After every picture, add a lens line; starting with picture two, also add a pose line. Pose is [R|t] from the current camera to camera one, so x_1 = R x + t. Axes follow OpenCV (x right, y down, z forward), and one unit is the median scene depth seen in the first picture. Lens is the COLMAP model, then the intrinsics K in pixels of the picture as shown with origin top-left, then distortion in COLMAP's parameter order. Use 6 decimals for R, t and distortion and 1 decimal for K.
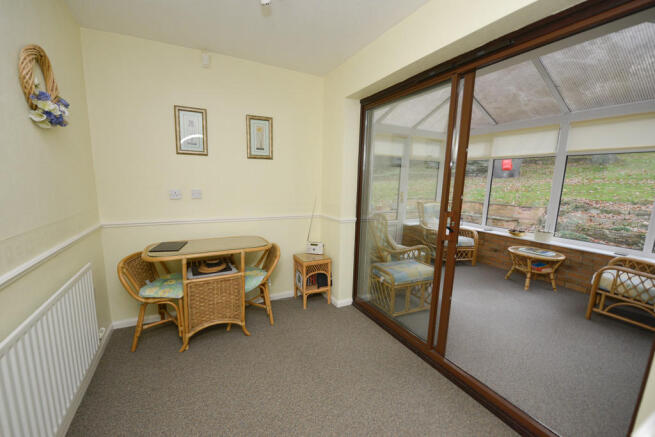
lens RADIAL K [[261.5, 0, 325.9], [0, 261.5, 220.0], [0, 0, 1]] dist [-0.021963, -0.000515]
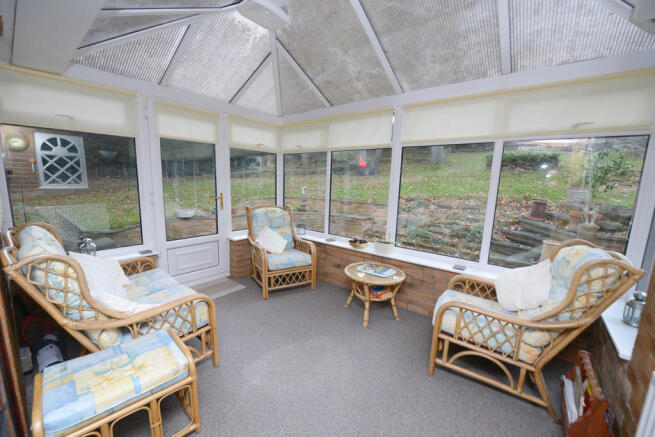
lens RADIAL K [[261.5, 0, 327.5], [0, 261.5, 219.1], [0, 0, 1]] dist [-0.021963, -0.000515]
pose [[0.910470, -0.057389, 0.409574, 0.375700], [0.054416, 0.998339, 0.018921, -0.053003], [-0.409979, 0.005061, 0.912081, 0.347303]]
